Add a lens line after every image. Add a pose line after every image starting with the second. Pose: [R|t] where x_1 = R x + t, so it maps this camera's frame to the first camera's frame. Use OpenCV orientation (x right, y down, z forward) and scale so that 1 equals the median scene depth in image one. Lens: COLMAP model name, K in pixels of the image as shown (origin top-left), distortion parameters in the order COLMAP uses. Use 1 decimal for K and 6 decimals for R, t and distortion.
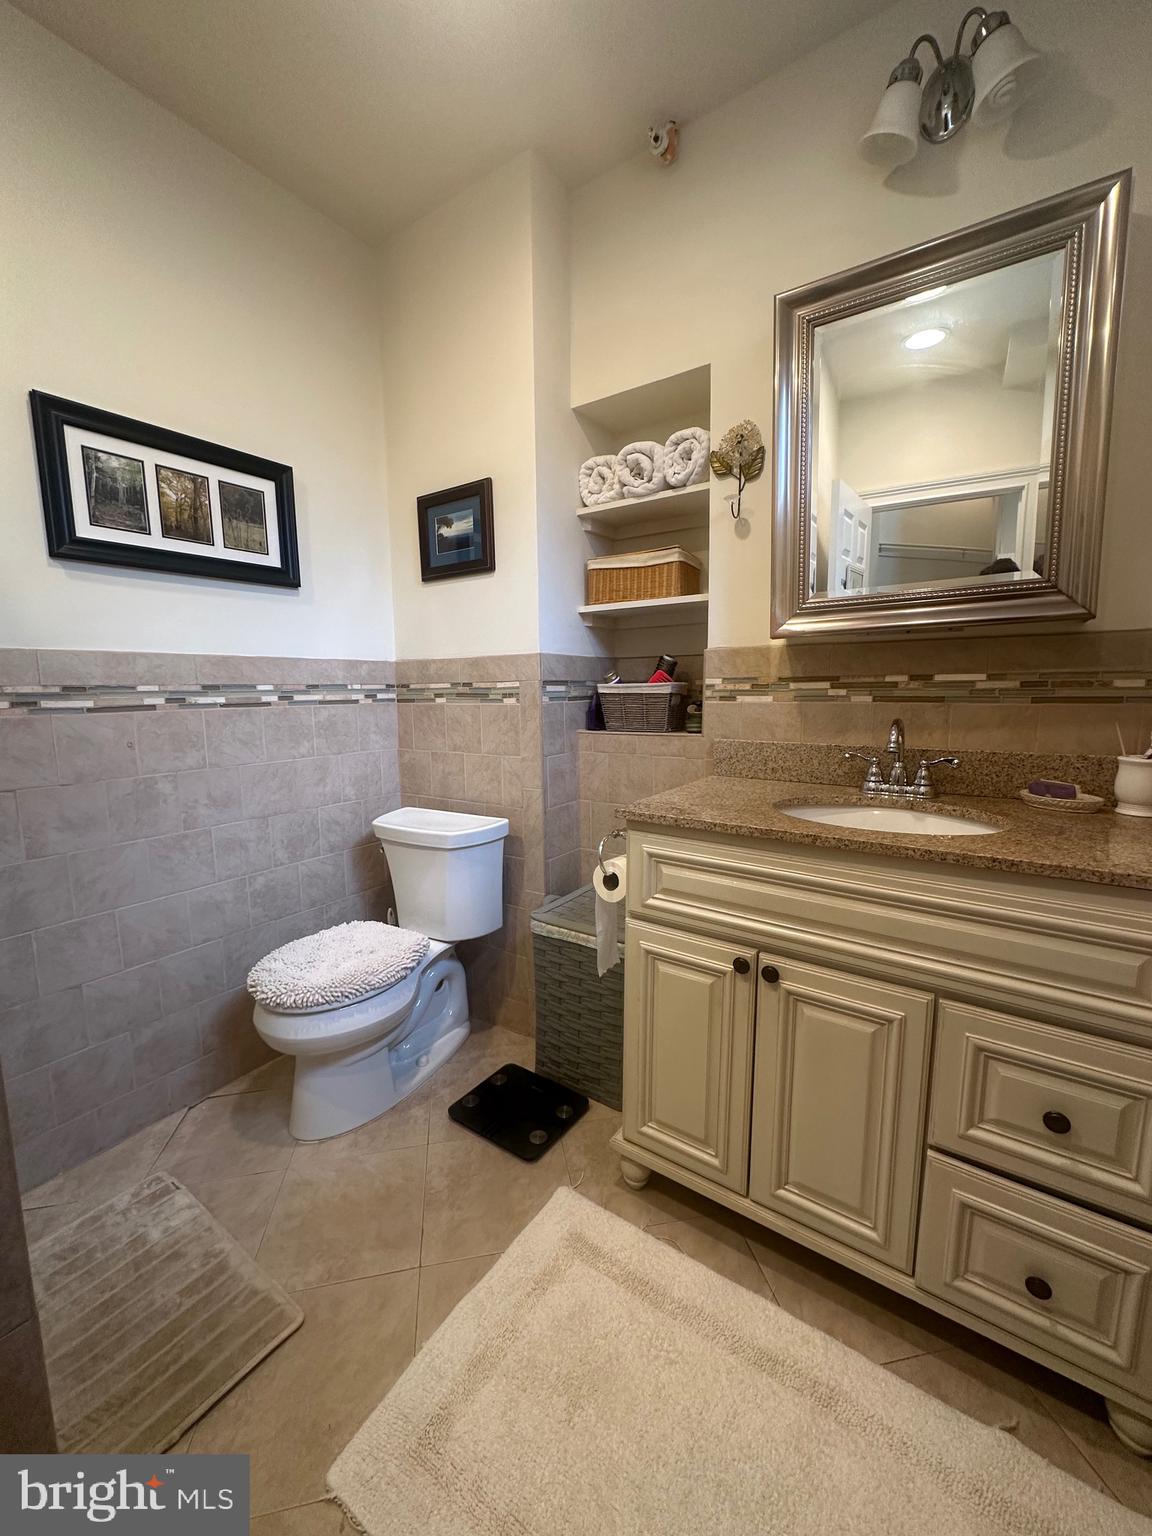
lens RADIAL K [[608.9, 0, 576.0], [0, 608.9, 767.3], [0, 0, 1]] dist [-0.002728, 0.000382]
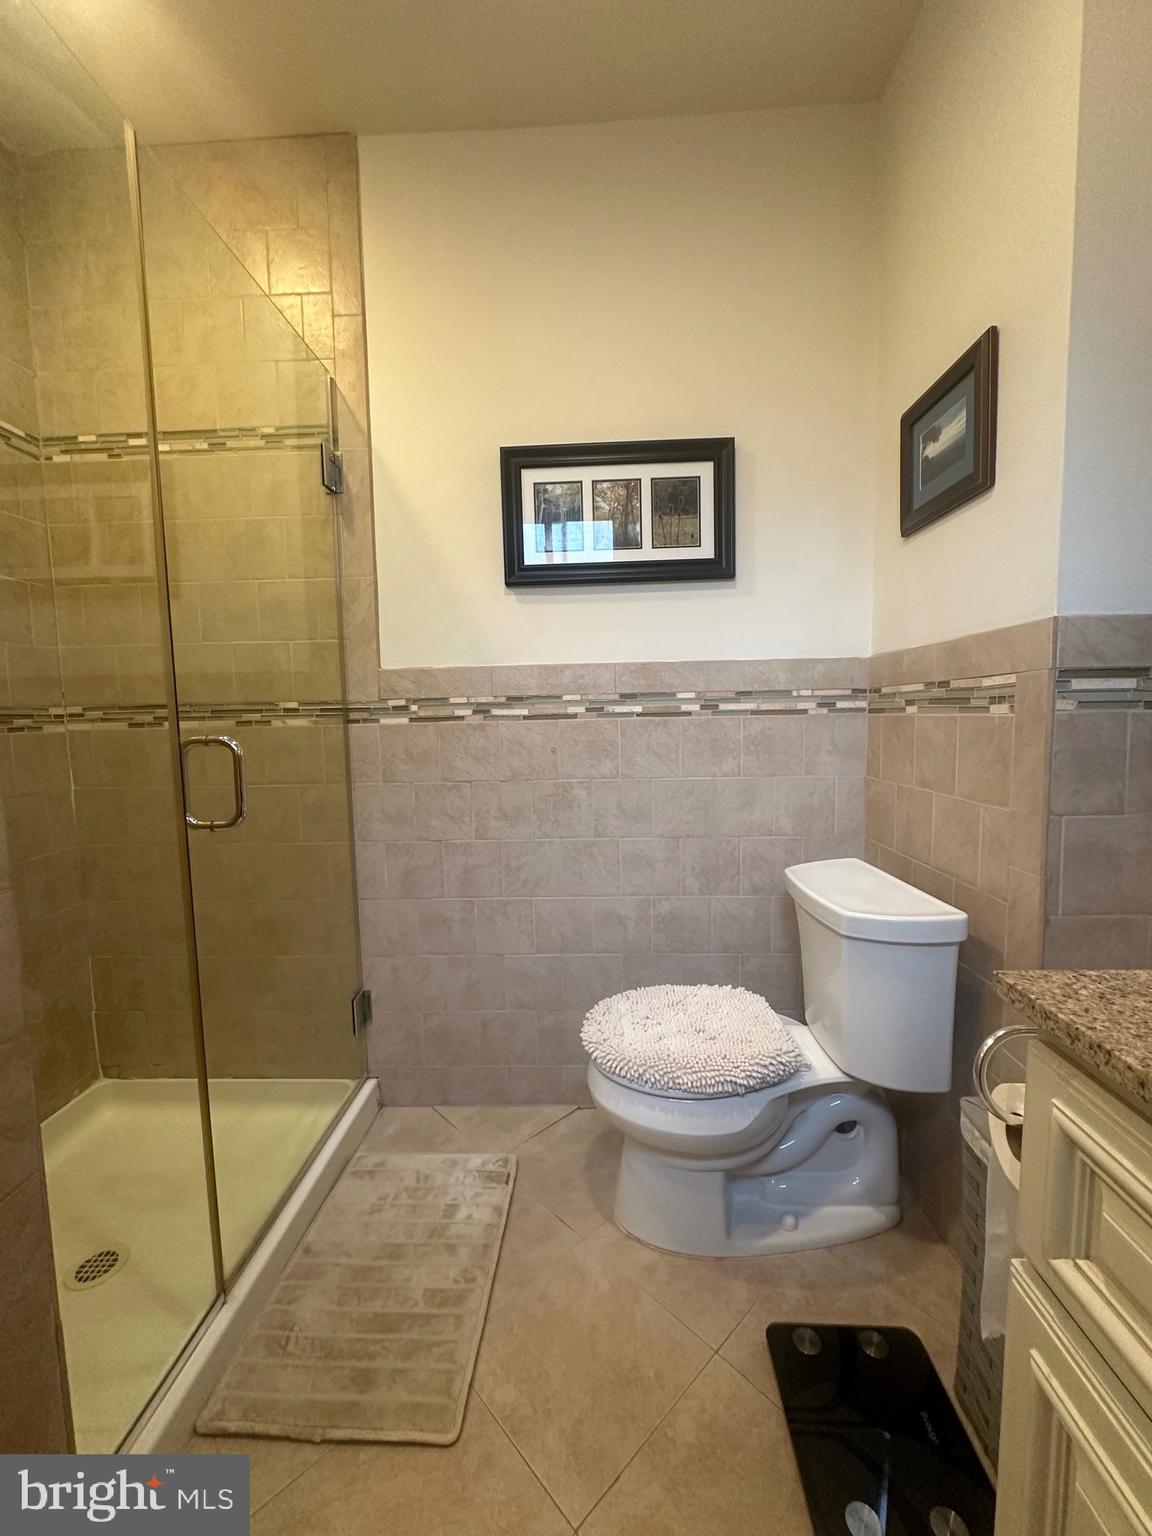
lens RADIAL K [[608.9, 0, 578.7], [0, 608.9, 767.1], [0, 0, 1]] dist [-0.002728, 0.000382]
pose [[0.533066, 0.074823, -0.842759, 0.173244], [-0.096962, 0.994922, 0.027001, -0.034490], [0.840499, 0.067322, 0.537614, 0.391291]]
